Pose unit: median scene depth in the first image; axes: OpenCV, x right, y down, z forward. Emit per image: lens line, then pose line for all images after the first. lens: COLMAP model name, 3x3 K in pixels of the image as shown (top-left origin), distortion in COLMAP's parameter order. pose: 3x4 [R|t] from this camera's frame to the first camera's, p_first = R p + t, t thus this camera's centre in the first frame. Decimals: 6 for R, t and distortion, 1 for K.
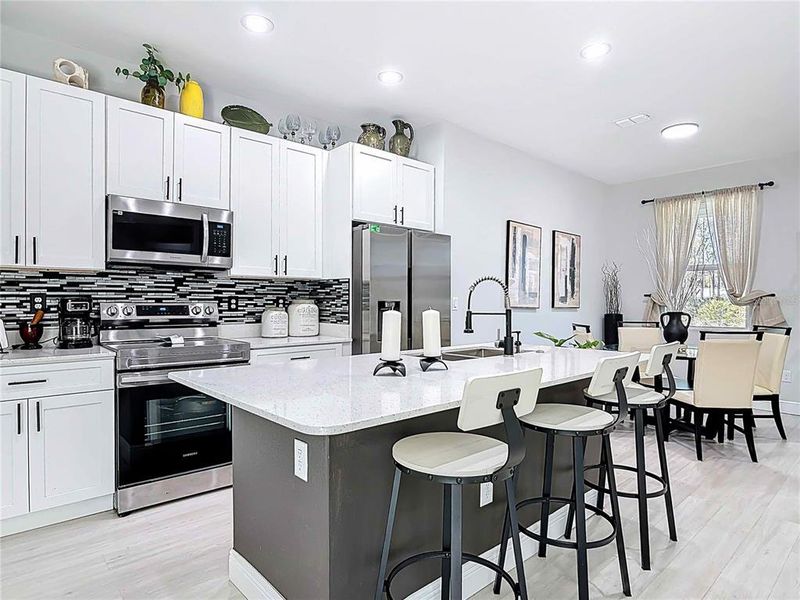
lens RADIAL K [[466.2, 0, 398.9], [0, 466.2, 299.8], [0, 0, 1]] dist [-0.018344, -0.000798]
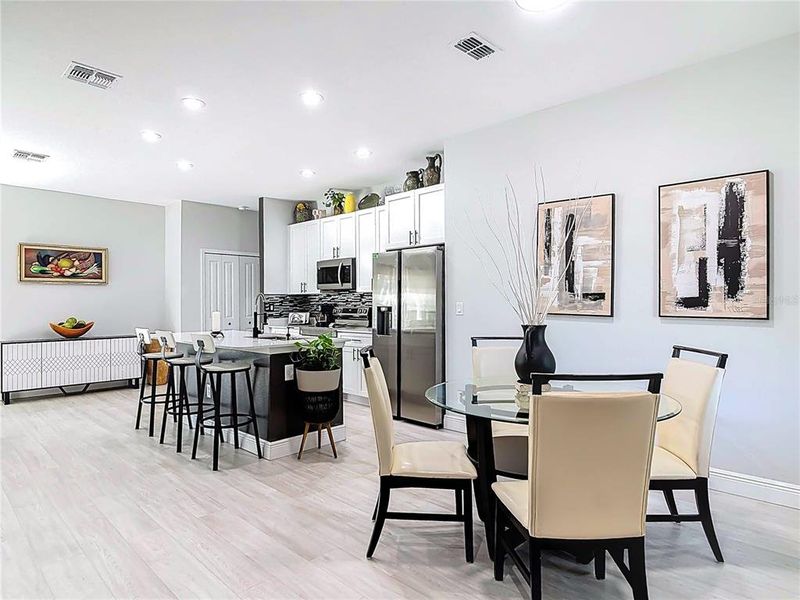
lens RADIAL K [[466.2, 0, 398.9], [0, 466.2, 299.8], [0, 0, 1]] dist [-0.018344, -0.000798]
pose [[0.070720, -0.012088, -0.997423, 1.386771], [0.008168, 0.999900, -0.011539, -0.000149], [0.997463, -0.007331, 0.070811, 0.967352]]
